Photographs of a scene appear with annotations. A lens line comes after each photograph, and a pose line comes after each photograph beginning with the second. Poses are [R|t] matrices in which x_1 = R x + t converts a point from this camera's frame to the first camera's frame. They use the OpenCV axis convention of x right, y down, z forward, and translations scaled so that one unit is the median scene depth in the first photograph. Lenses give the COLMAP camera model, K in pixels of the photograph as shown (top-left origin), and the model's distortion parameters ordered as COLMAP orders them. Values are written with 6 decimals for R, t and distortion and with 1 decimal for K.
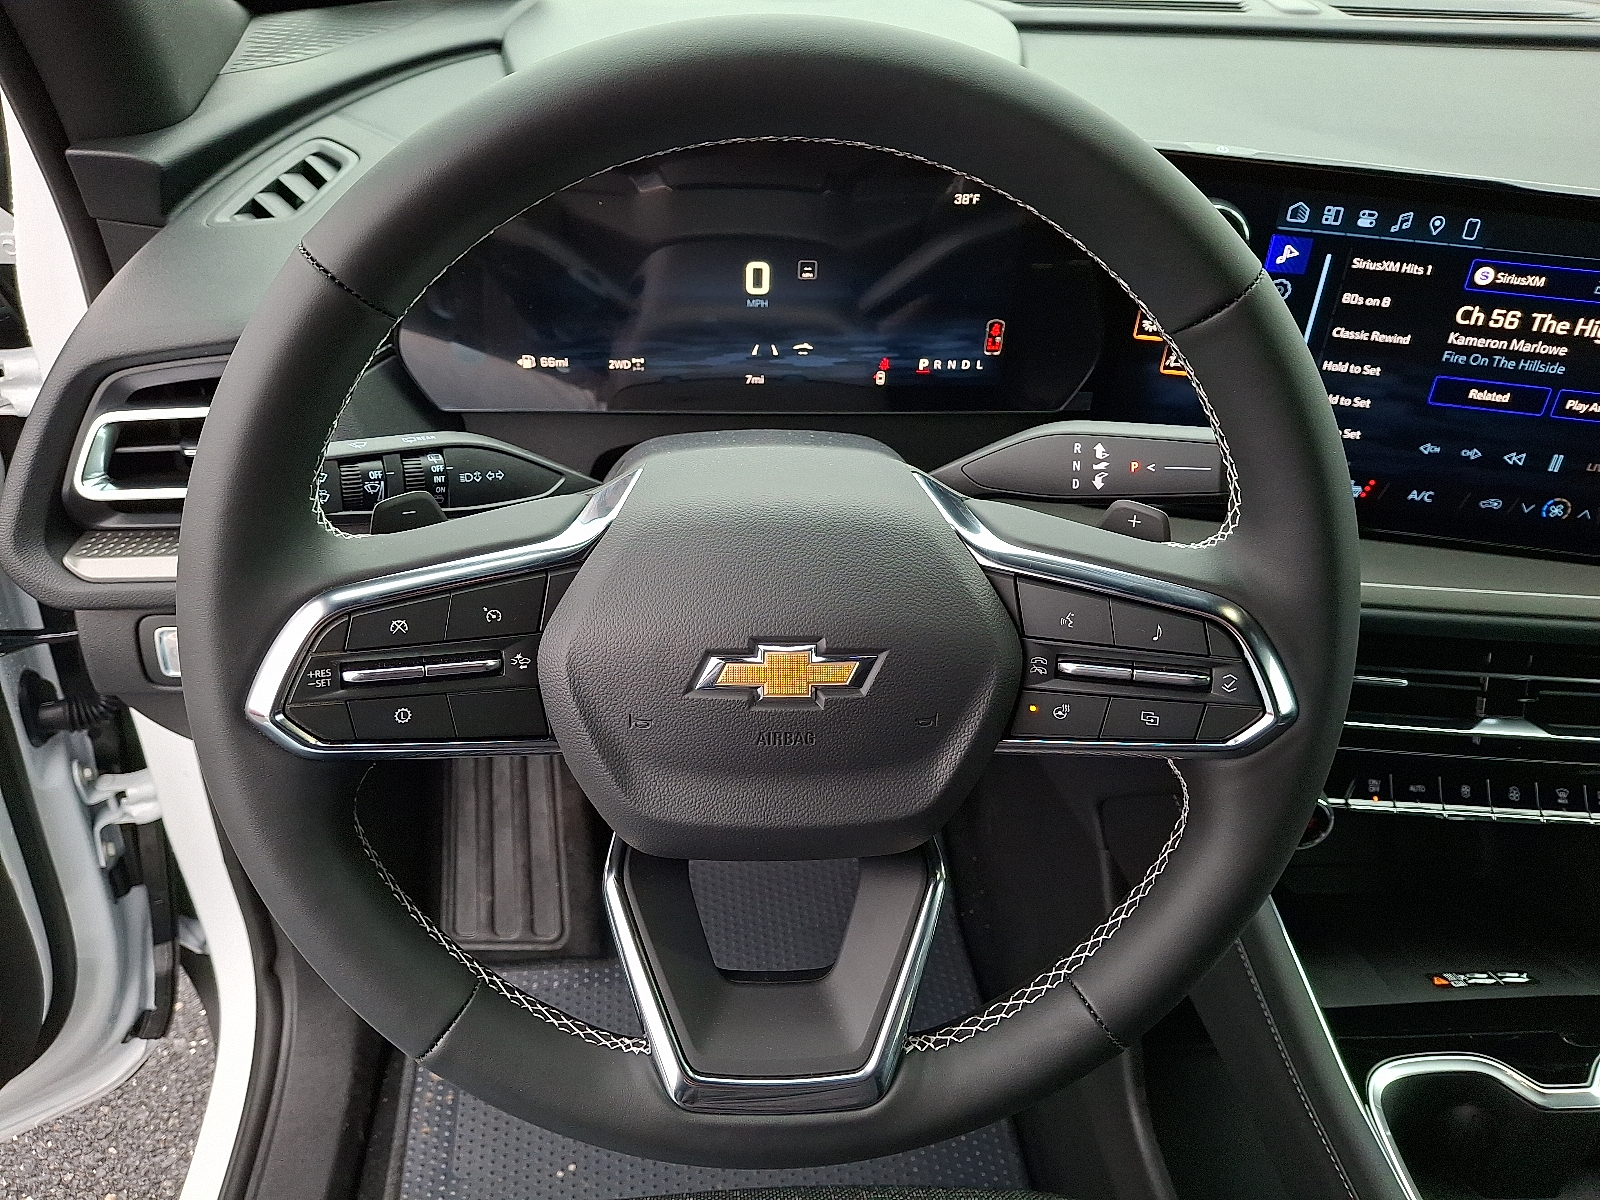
lens RADIAL K [[1150.6, 0, 800.0], [0, 1150.6, 600.0], [0, 0, 1]] dist [0.056062, -0.114813]
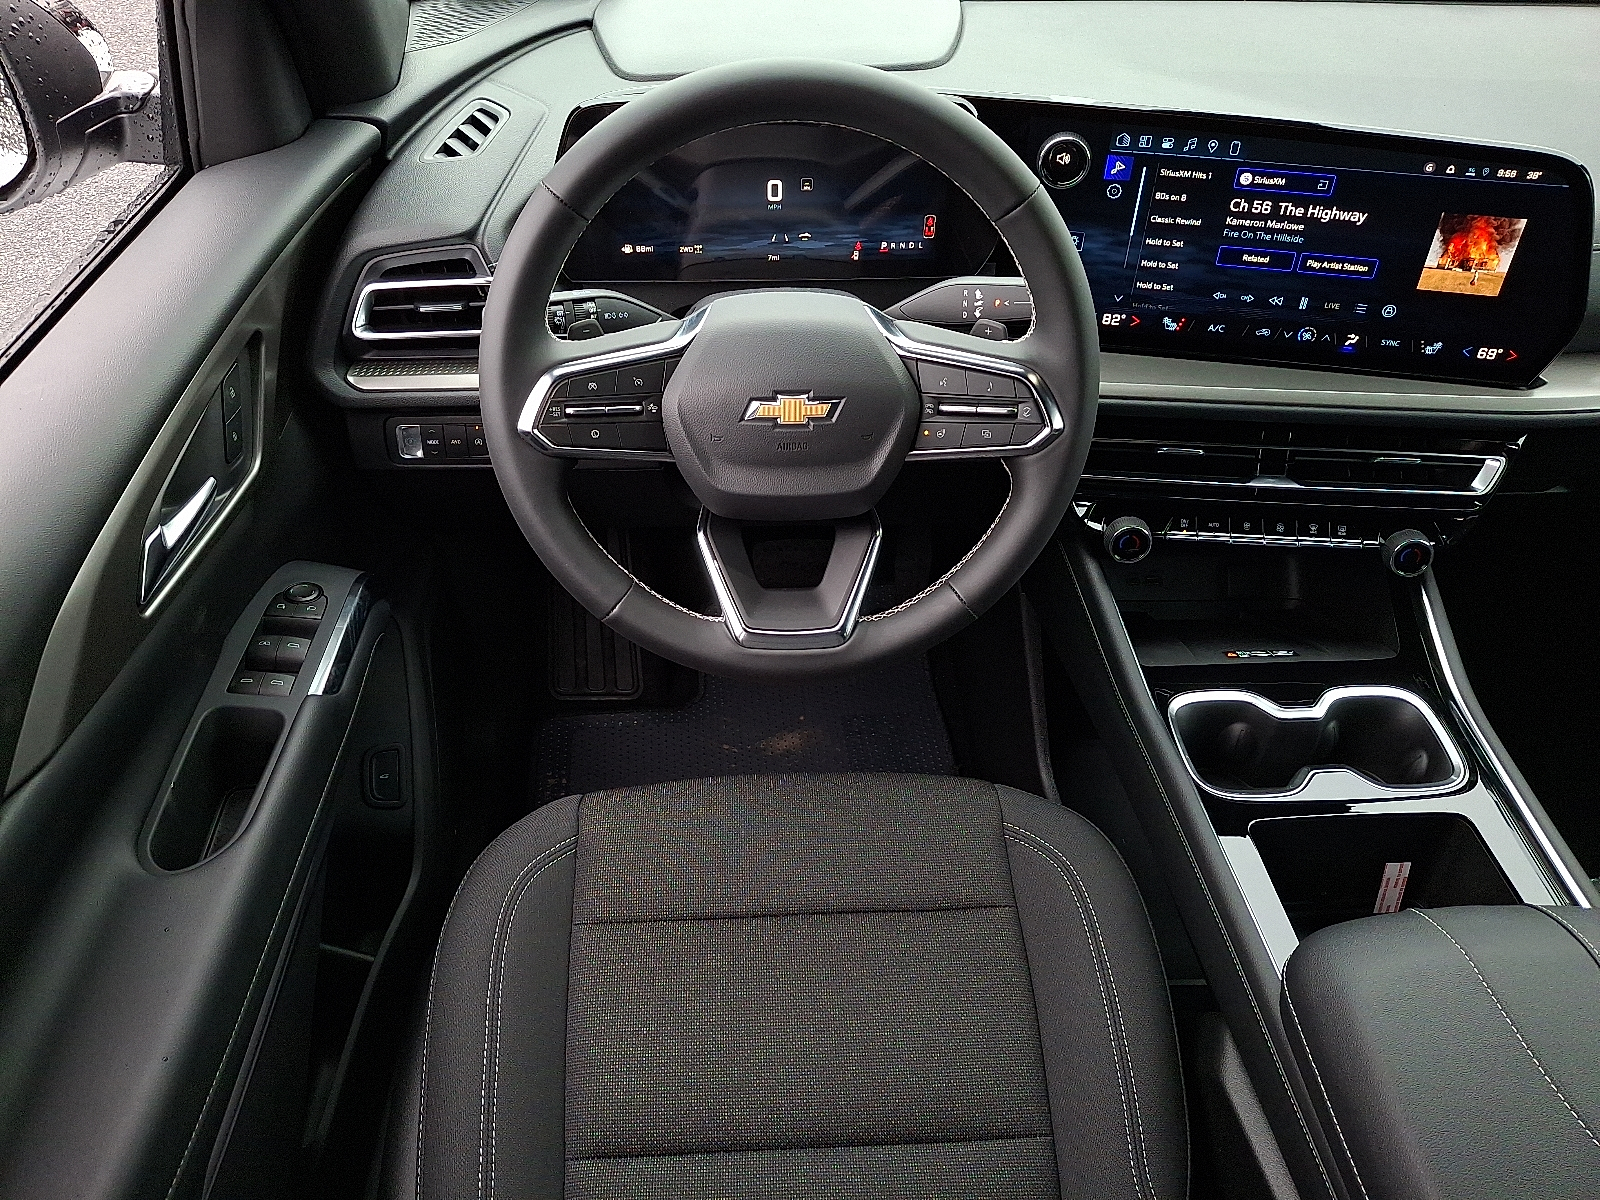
lens RADIAL K [[1168.0, 0, 800.0], [0, 1168.0, 600.0], [0, 0, 1]] dist [0.107331, -0.247705]
pose [[0.999670, -0.012386, -0.022507, 0.026307], [0.014116, 0.996821, 0.078420, 0.147647], [0.021464, -0.078711, 0.996666, -0.627867]]
